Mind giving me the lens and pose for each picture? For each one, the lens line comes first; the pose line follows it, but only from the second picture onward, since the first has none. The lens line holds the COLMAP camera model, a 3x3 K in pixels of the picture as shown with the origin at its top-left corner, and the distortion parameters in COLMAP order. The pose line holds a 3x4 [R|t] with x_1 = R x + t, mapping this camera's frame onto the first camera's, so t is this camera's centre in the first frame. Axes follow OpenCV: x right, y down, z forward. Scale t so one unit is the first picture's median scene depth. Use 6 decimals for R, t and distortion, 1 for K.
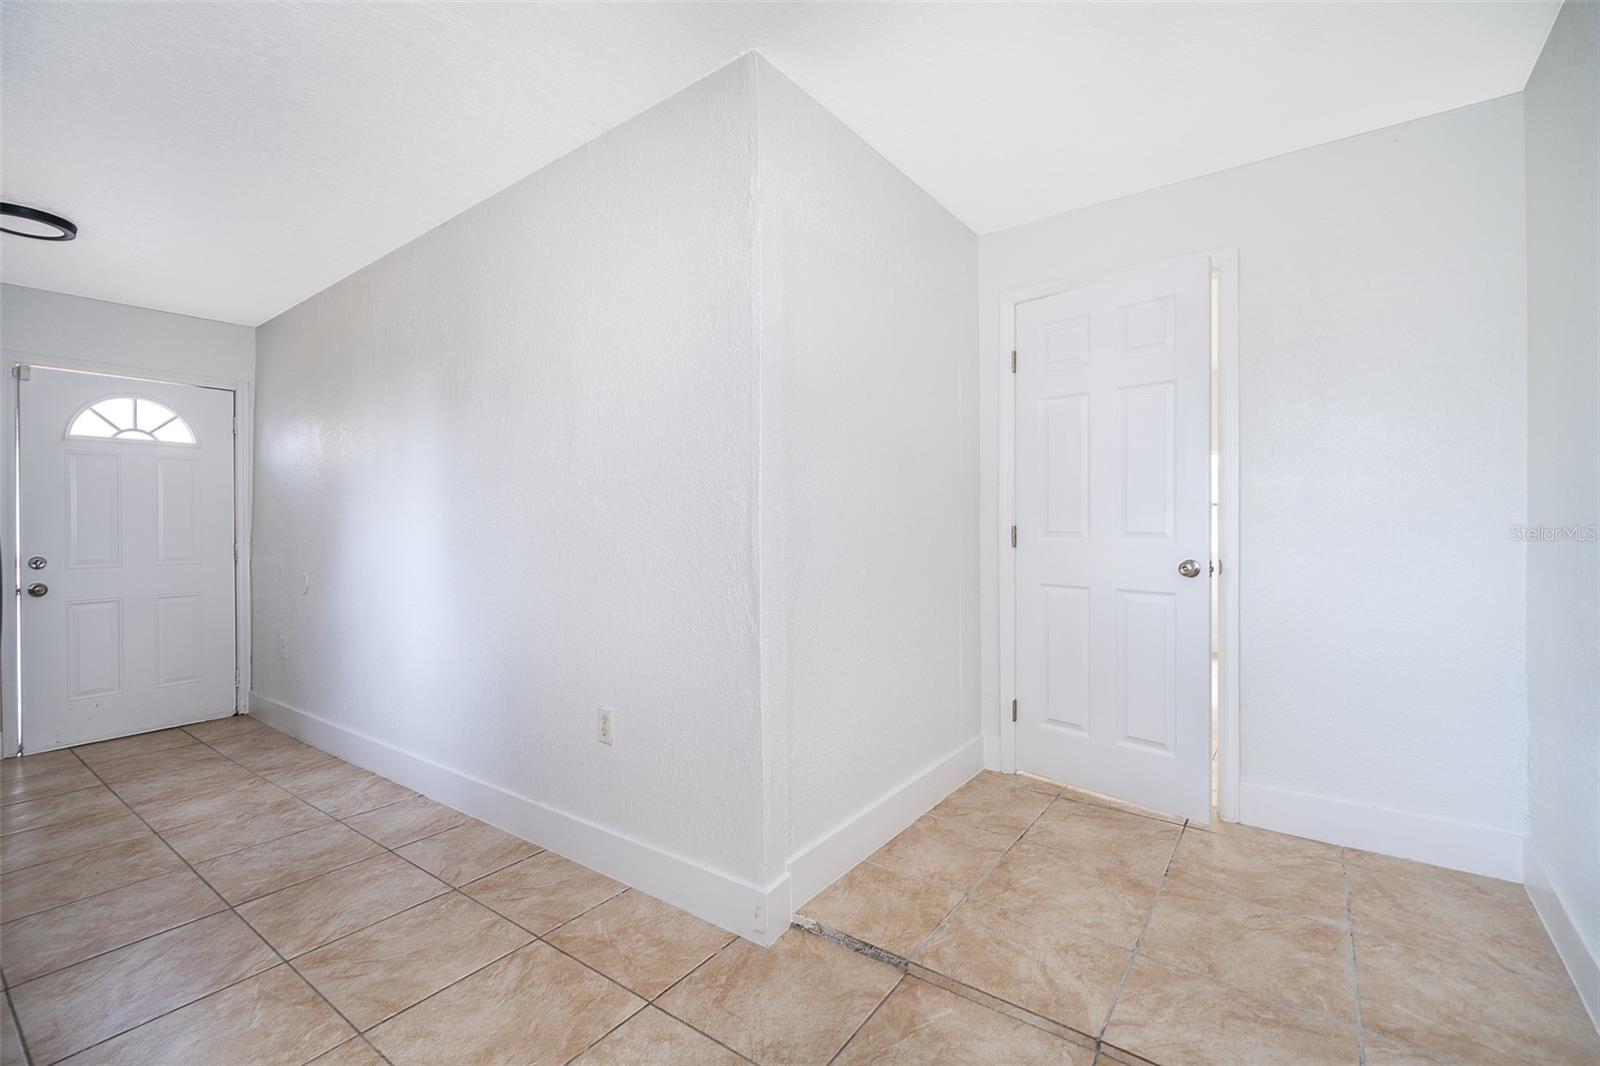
lens RADIAL K [[694.4, 0, 807.0], [0, 694.4, 533.4], [0, 0, 1]] dist [0.003668, 0.000375]
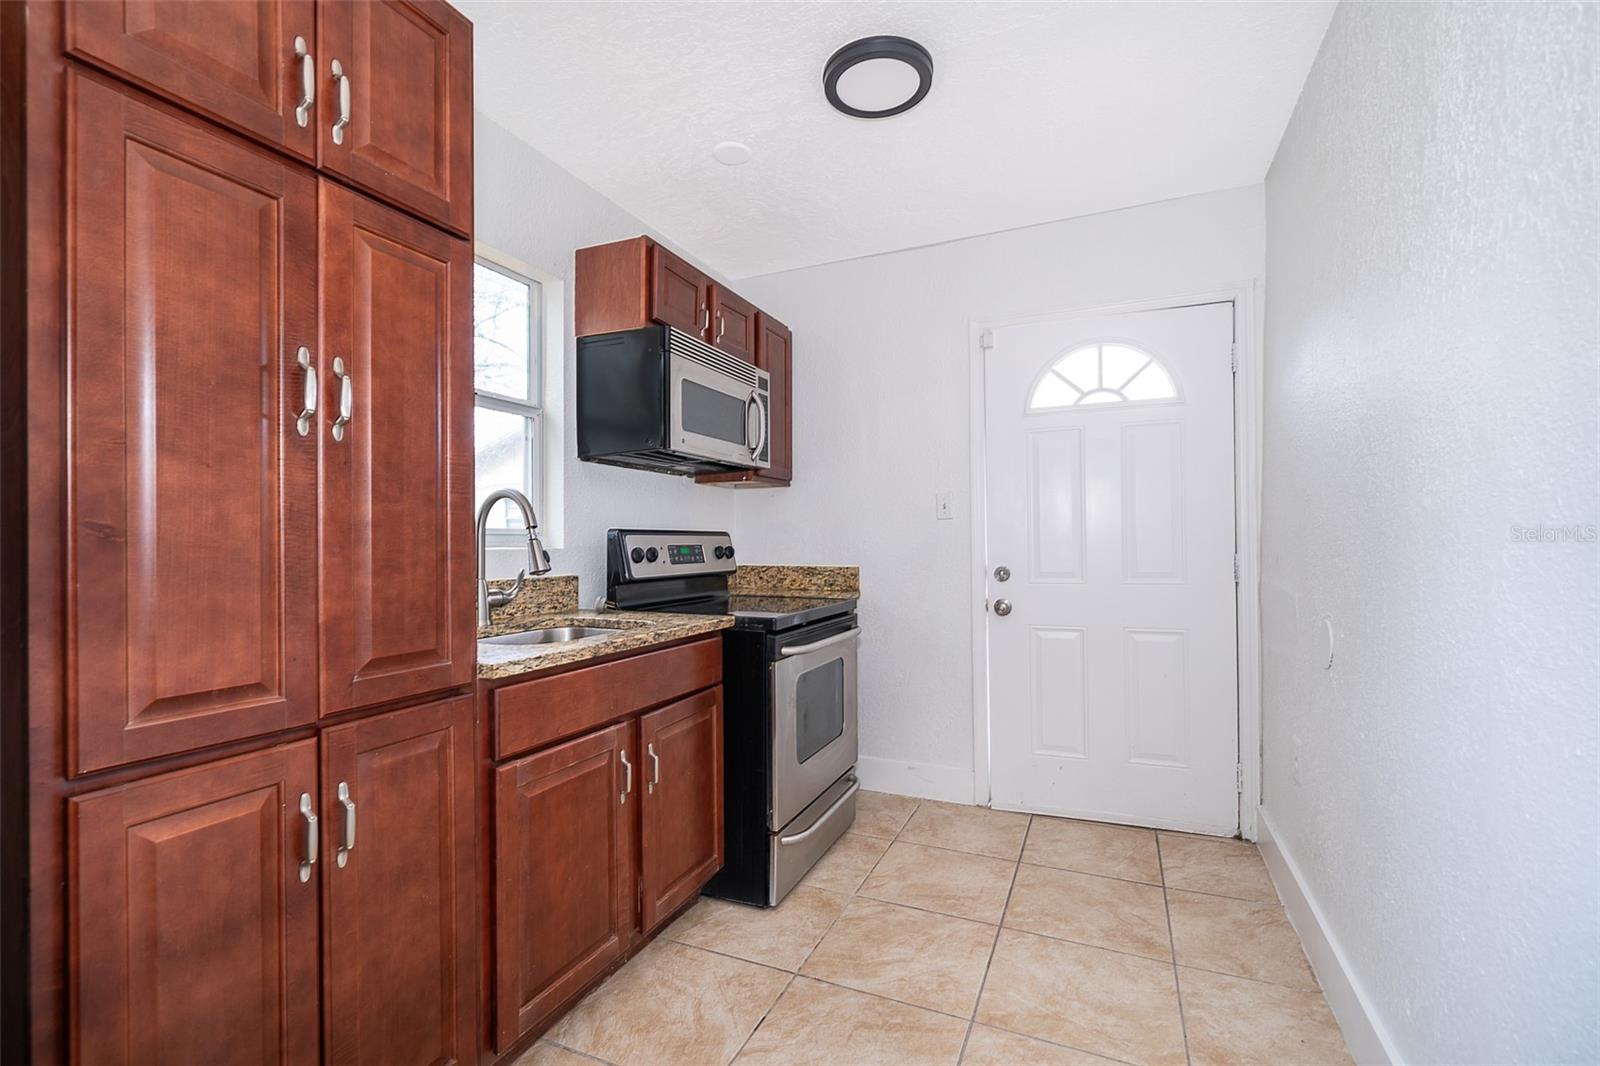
lens RADIAL K [[694.4, 0, 792.4], [0, 694.4, 542.1], [0, 0, 1]] dist [0.003668, 0.000375]
pose [[0.194120, -0.004028, -0.980970, -0.341346], [0.000044, 0.999992, -0.004097, 0.008608], [0.980978, 0.000752, 0.194118, 0.567393]]
